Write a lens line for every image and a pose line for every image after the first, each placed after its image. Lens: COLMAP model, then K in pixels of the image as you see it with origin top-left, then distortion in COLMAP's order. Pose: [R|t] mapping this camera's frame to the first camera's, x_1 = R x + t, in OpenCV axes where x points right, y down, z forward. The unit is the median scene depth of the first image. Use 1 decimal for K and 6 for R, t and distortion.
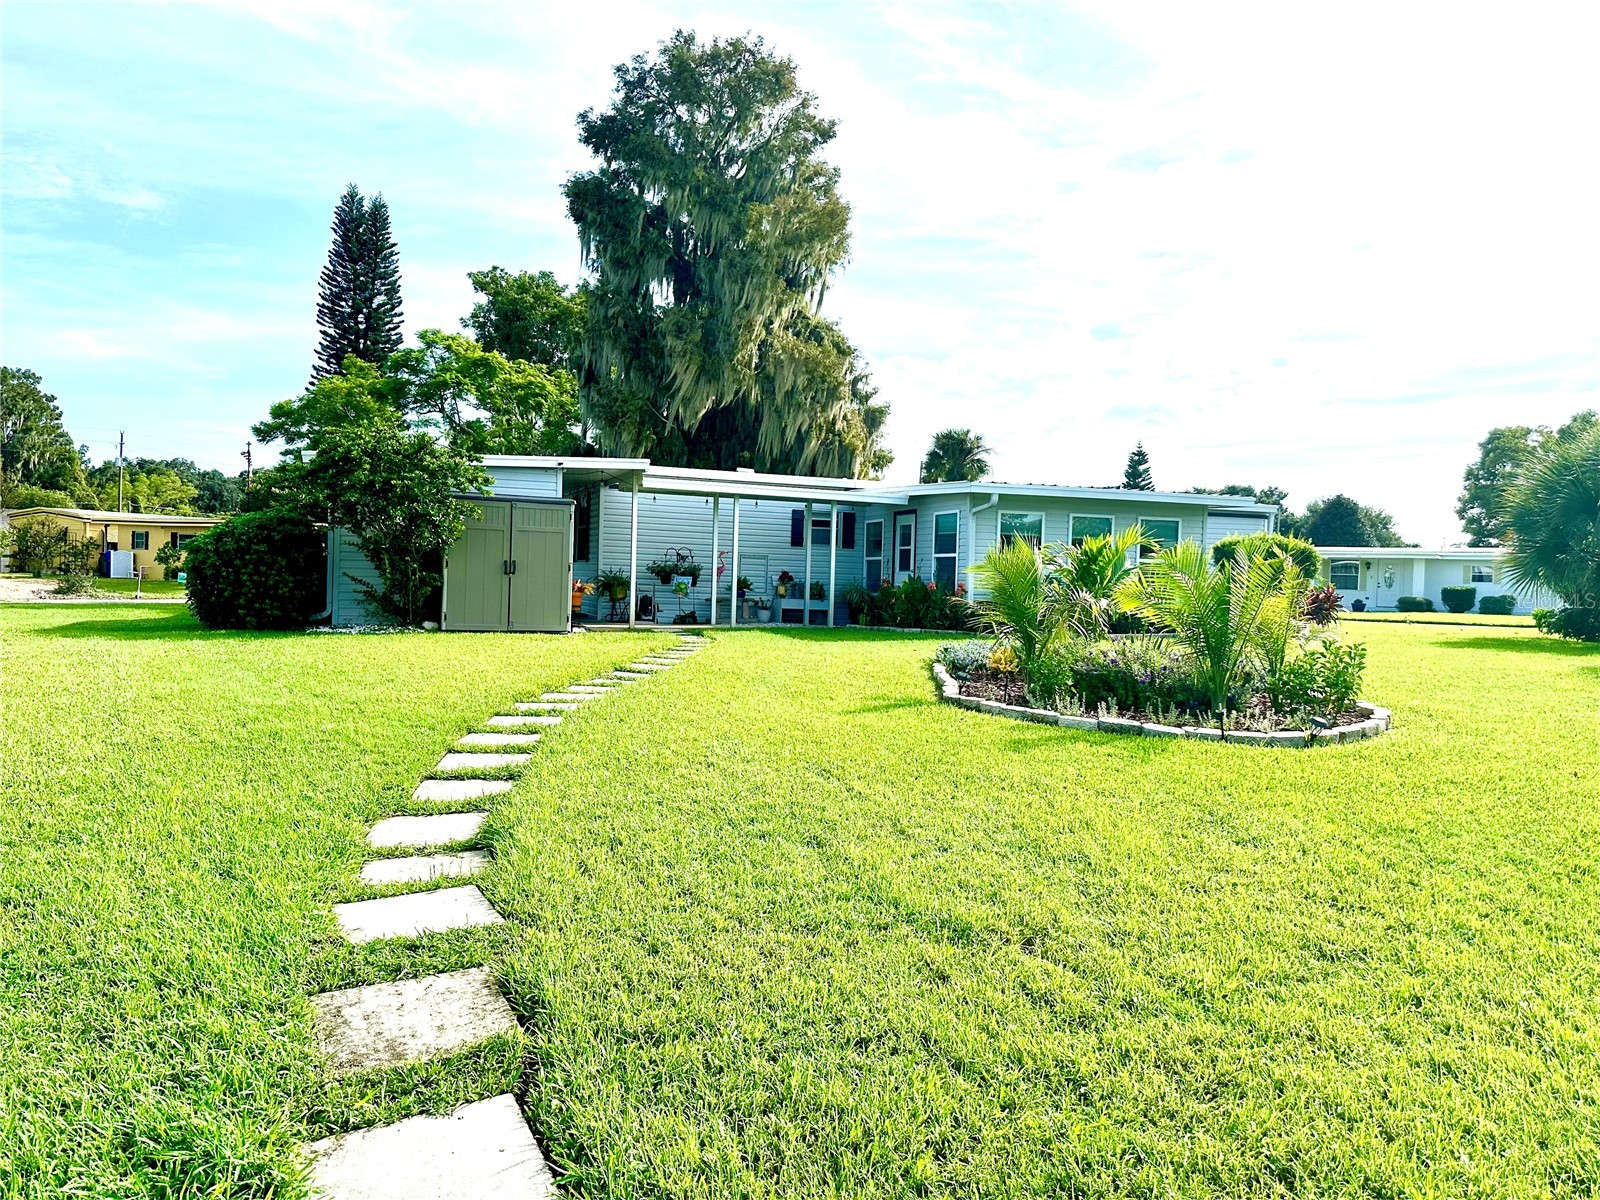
lens RADIAL K [[1122.0, 0, 800.0], [0, 1122.0, 600.0], [0, 0, 1]] dist [0.047236, -0.000912]
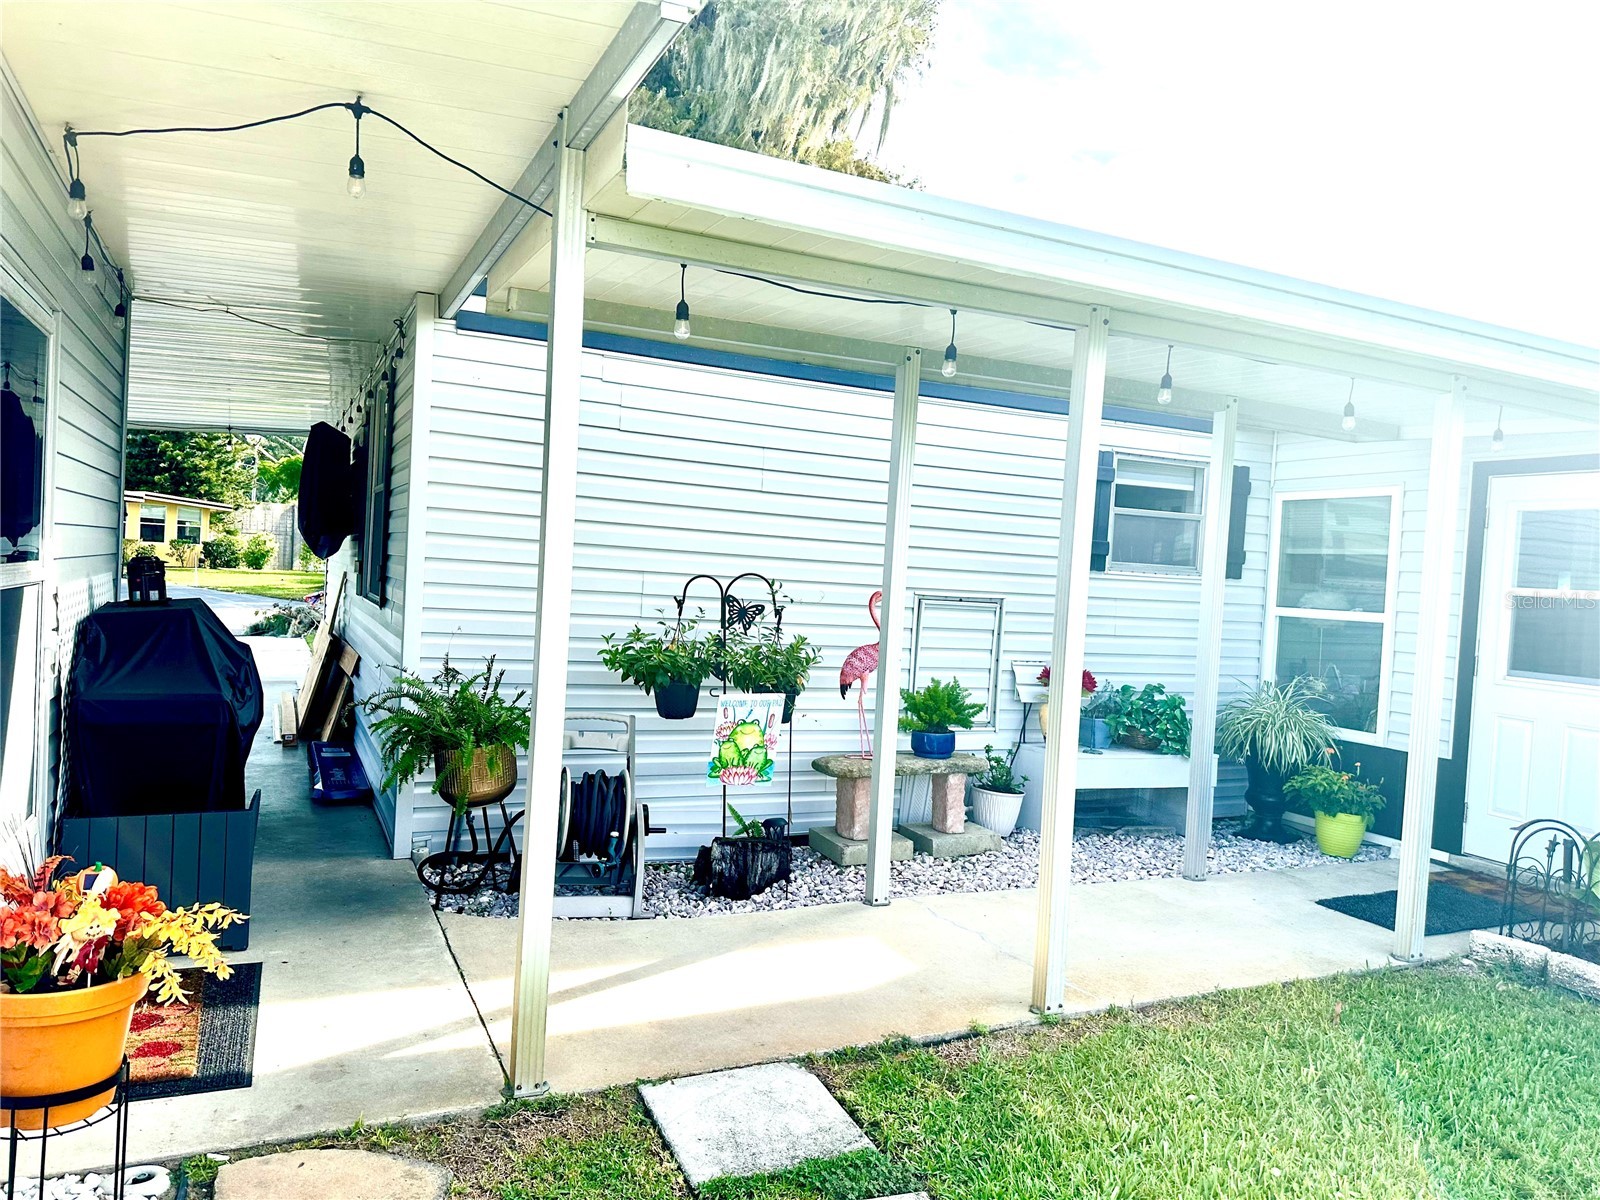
lens RADIAL K [[1122.0, 0, 800.0], [0, 1122.0, 600.0], [0, 0, 1]] dist [0.047236, -0.000912]
pose [[0.996286, 0.020436, 0.083649, -0.112733], [-0.020217, 0.999790, -0.003470, -0.039761], [-0.083702, 0.001766, 0.996489, 0.743432]]
